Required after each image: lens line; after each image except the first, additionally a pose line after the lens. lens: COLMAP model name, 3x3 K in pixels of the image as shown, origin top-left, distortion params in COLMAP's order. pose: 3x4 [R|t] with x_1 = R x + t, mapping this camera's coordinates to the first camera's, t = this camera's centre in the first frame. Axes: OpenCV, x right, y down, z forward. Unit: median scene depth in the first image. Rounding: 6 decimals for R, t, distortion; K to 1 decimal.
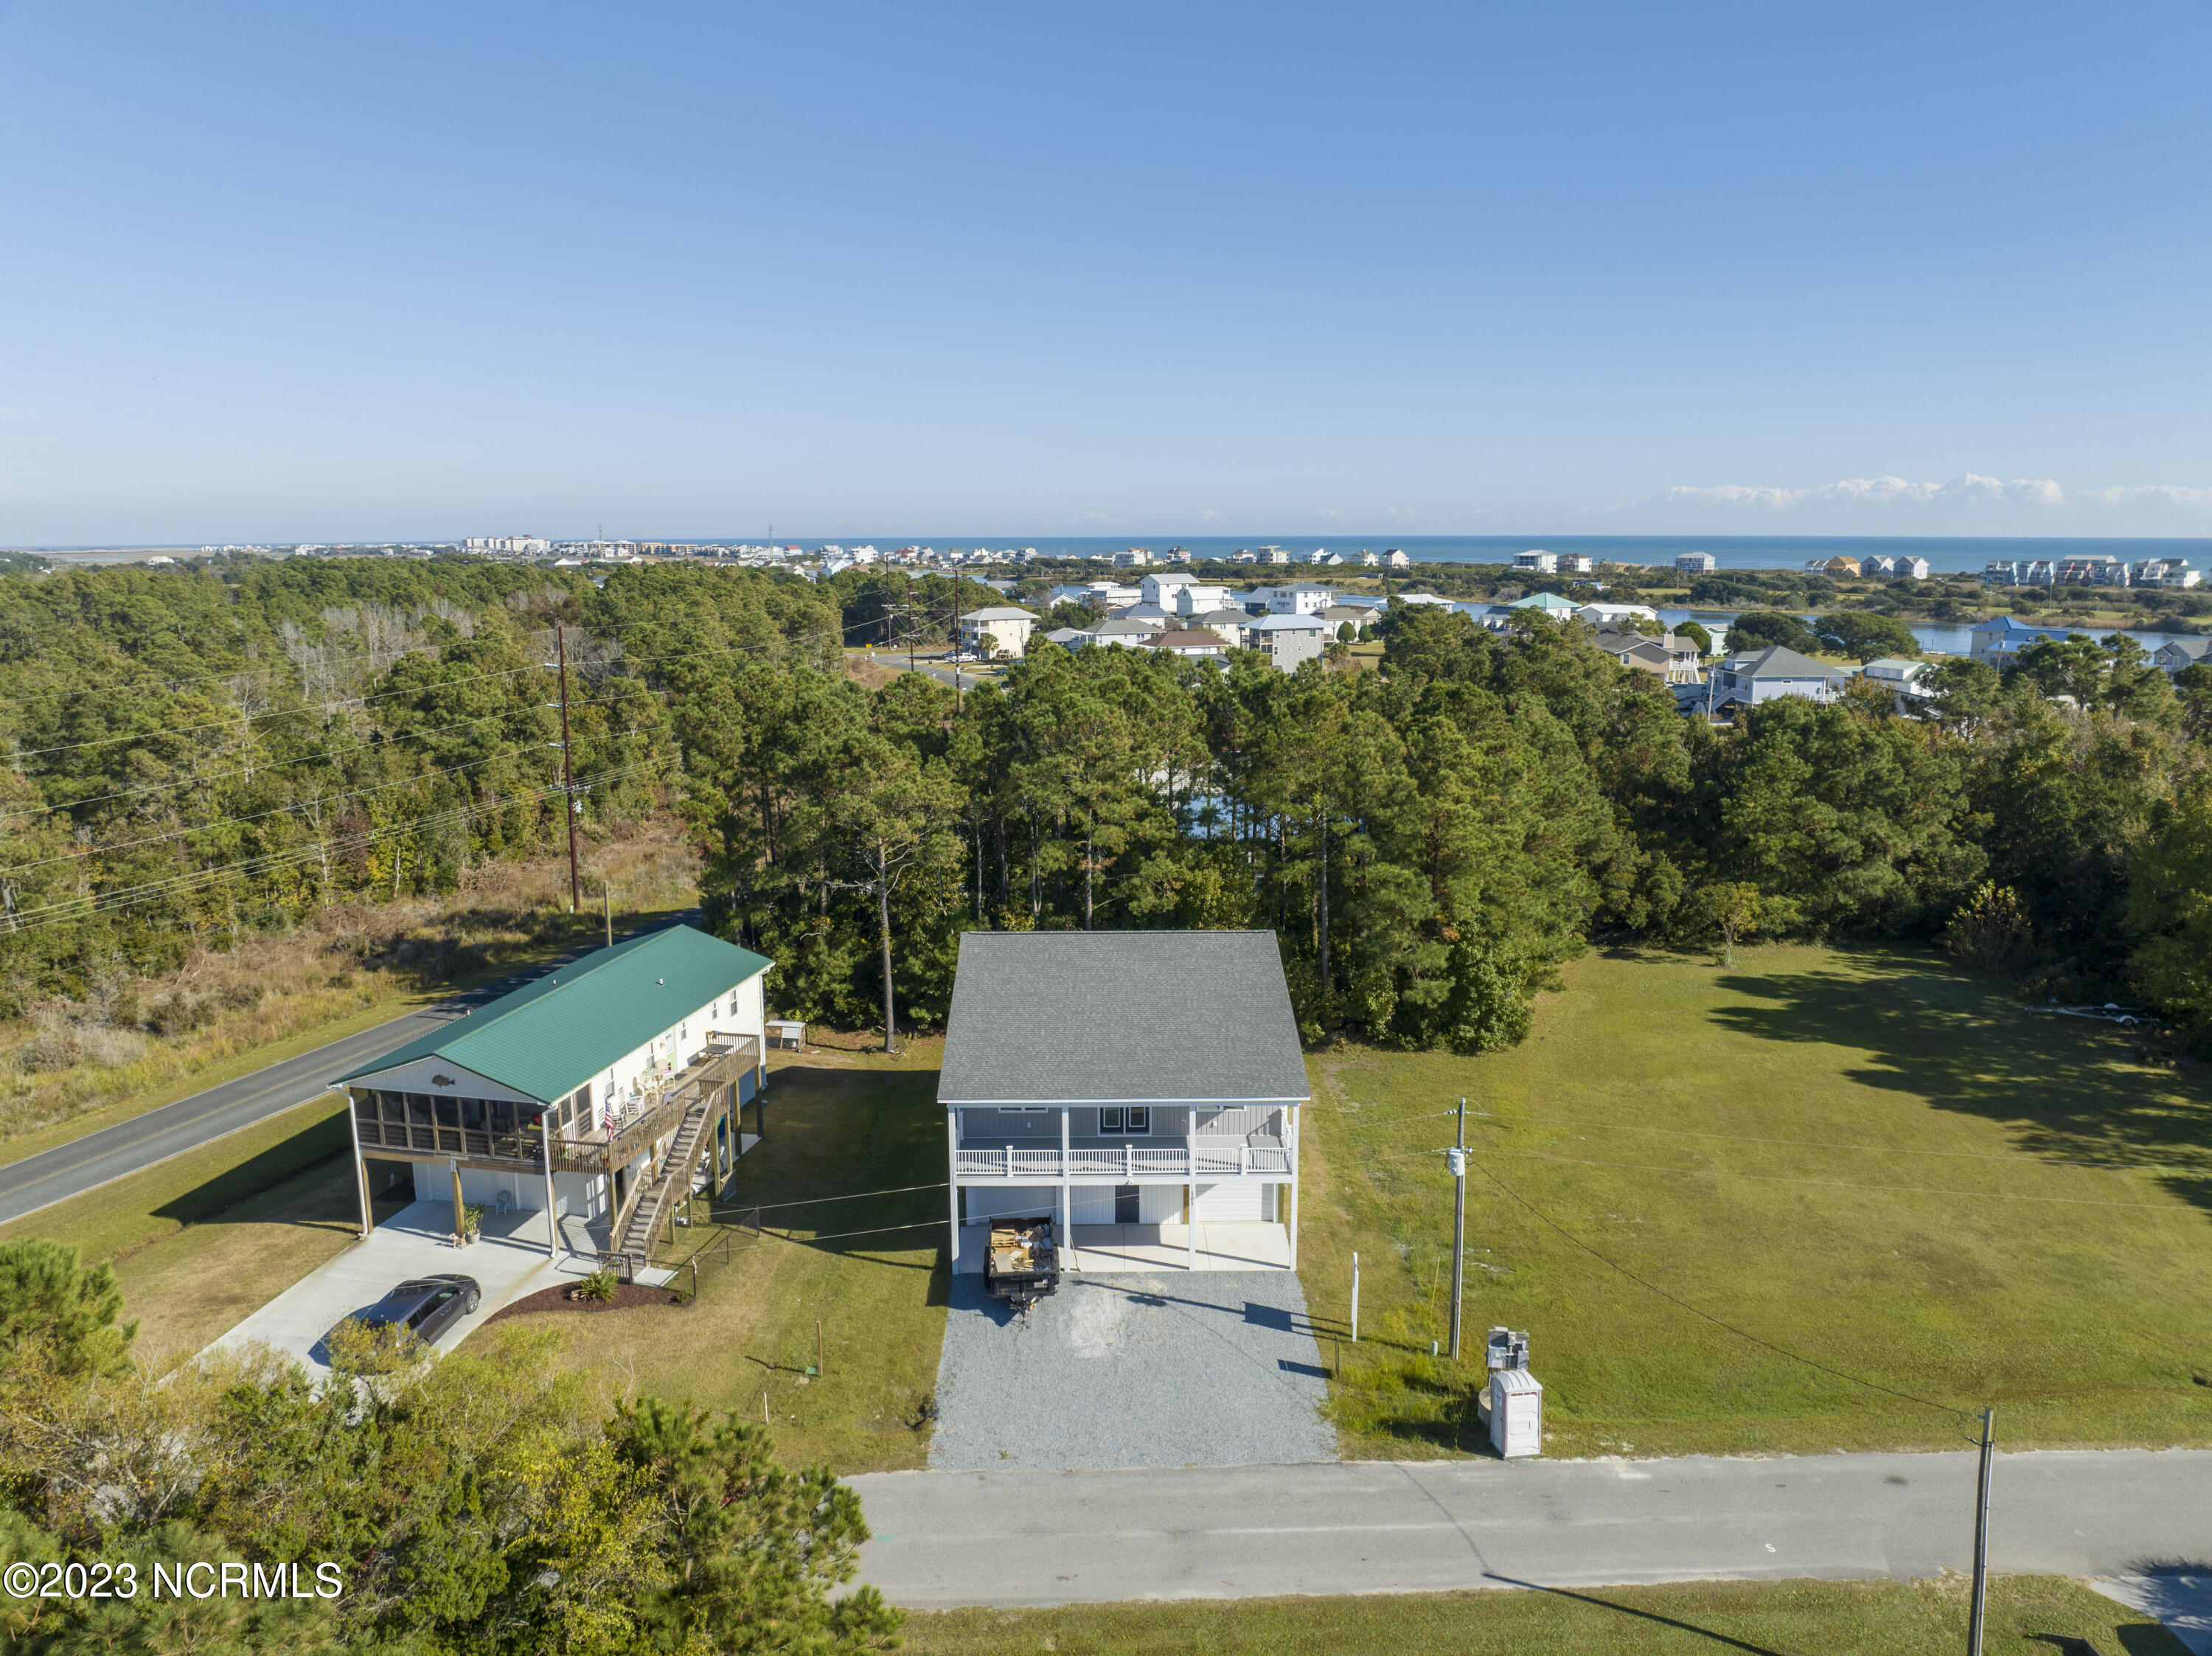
lens RADIAL K [[1565.8, 0, 1106.0], [0, 1565.8, 828.0], [0, 0, 1]] dist [-0.033406, 0.003924]
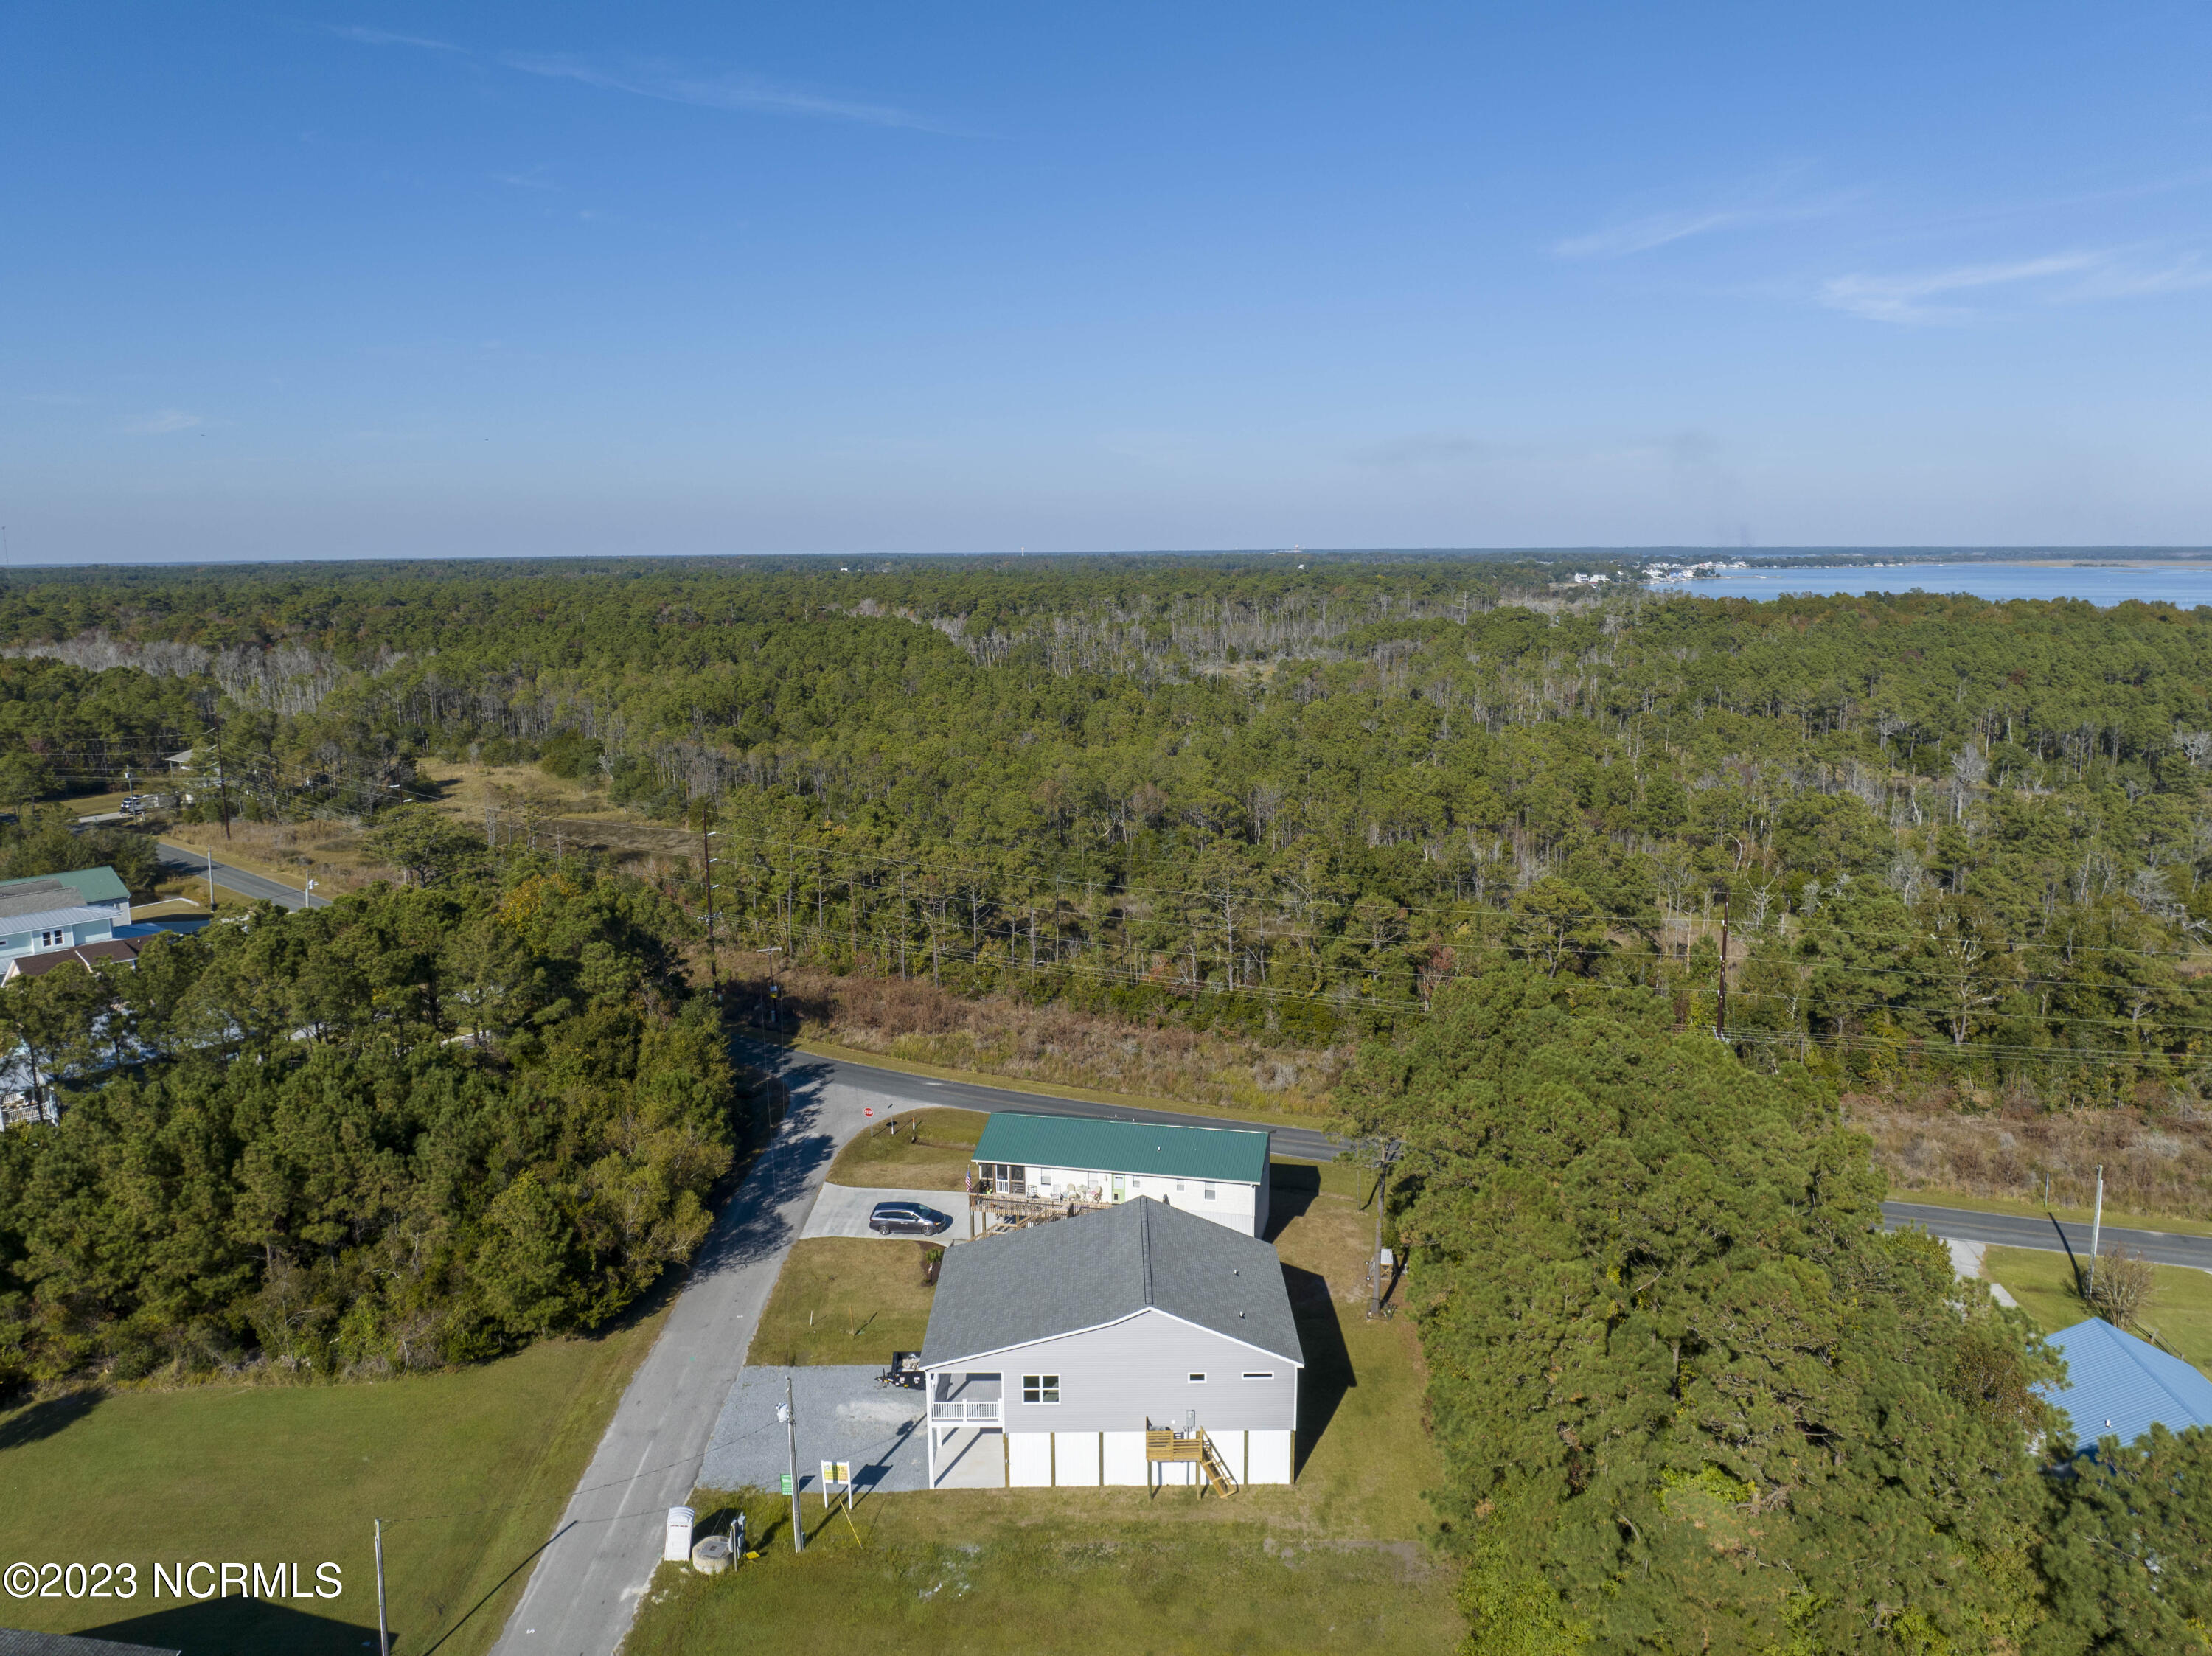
lens RADIAL K [[1550.3, 0, 1106.0], [0, 1550.3, 828.0], [0, 0, 1]] dist [-0.028249, 0.001710]
pose [[-0.005782, 0.181411, -0.983390, 0.967330], [-0.177917, 0.967530, 0.179531, -0.394824], [0.984028, 0.176000, 0.026682, 0.724012]]
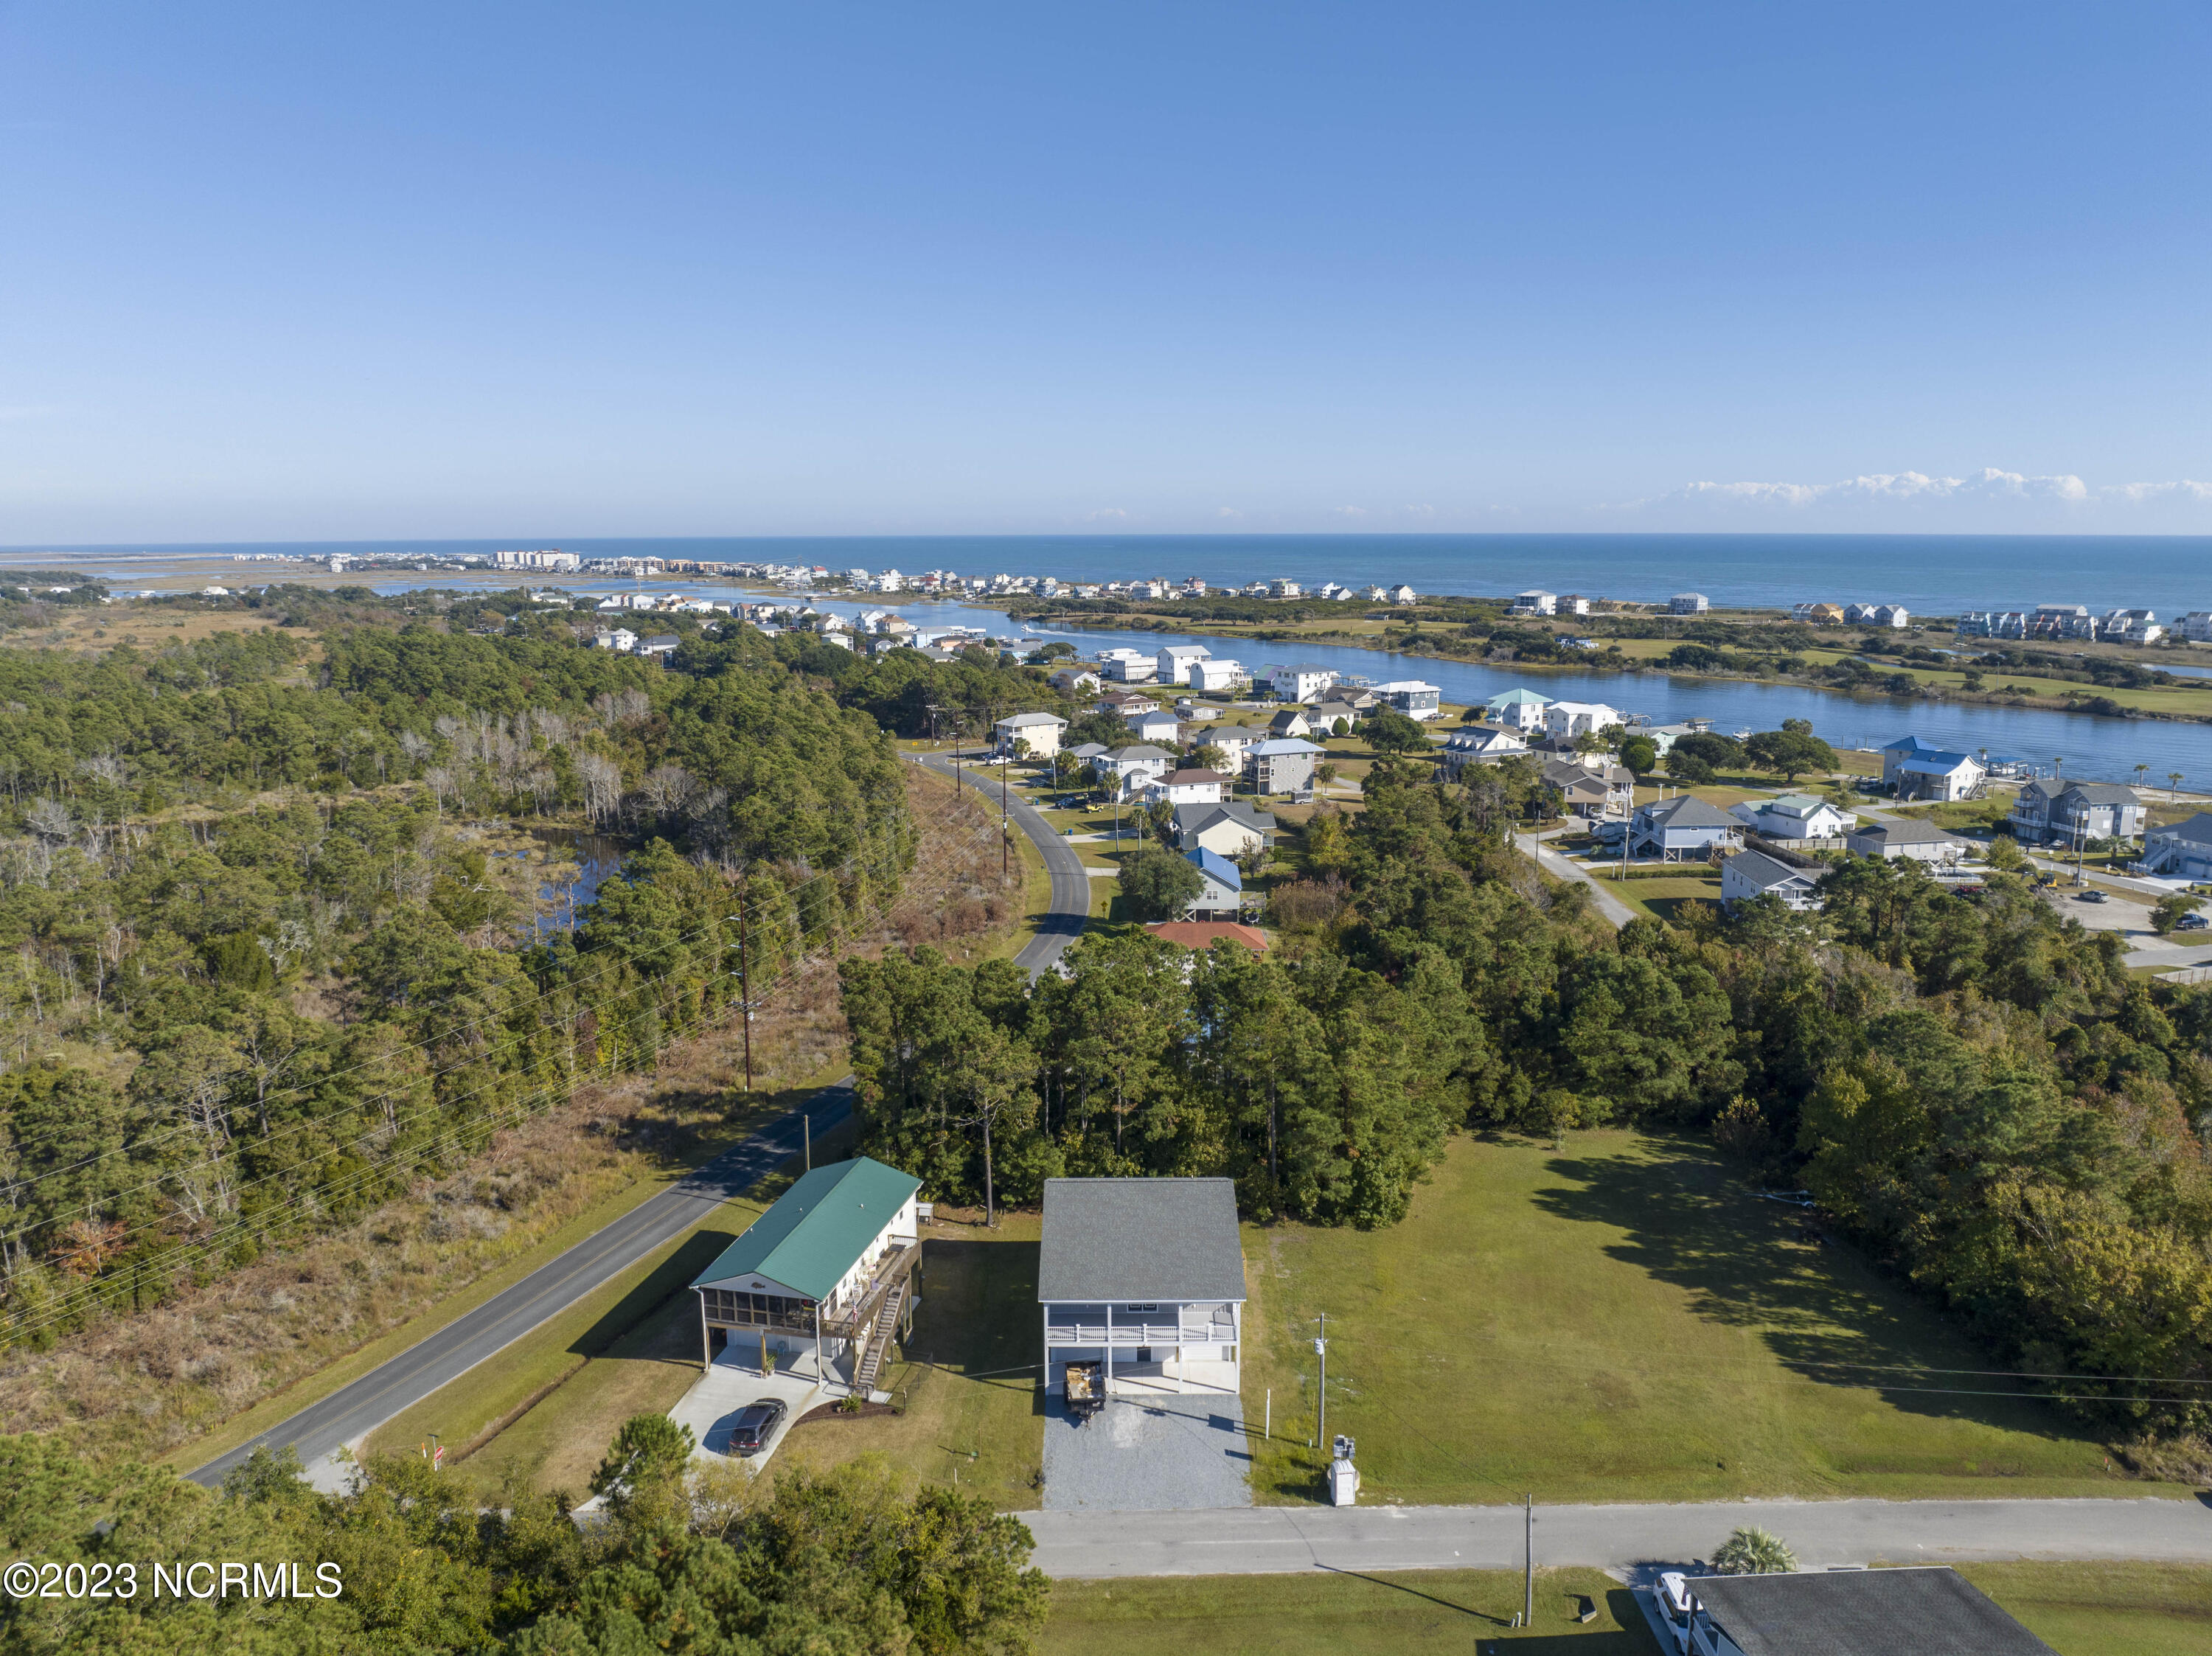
lens RADIAL K [[1565.8, 0, 1106.0], [0, 1565.8, 828.0], [0, 0, 1]] dist [-0.033406, 0.003924]
pose [[0.999943, 0.001352, -0.010567, -0.008249], [-0.001321, 0.999995, 0.002957, -0.259363], [0.010571, -0.002943, 0.999940, -0.548201]]
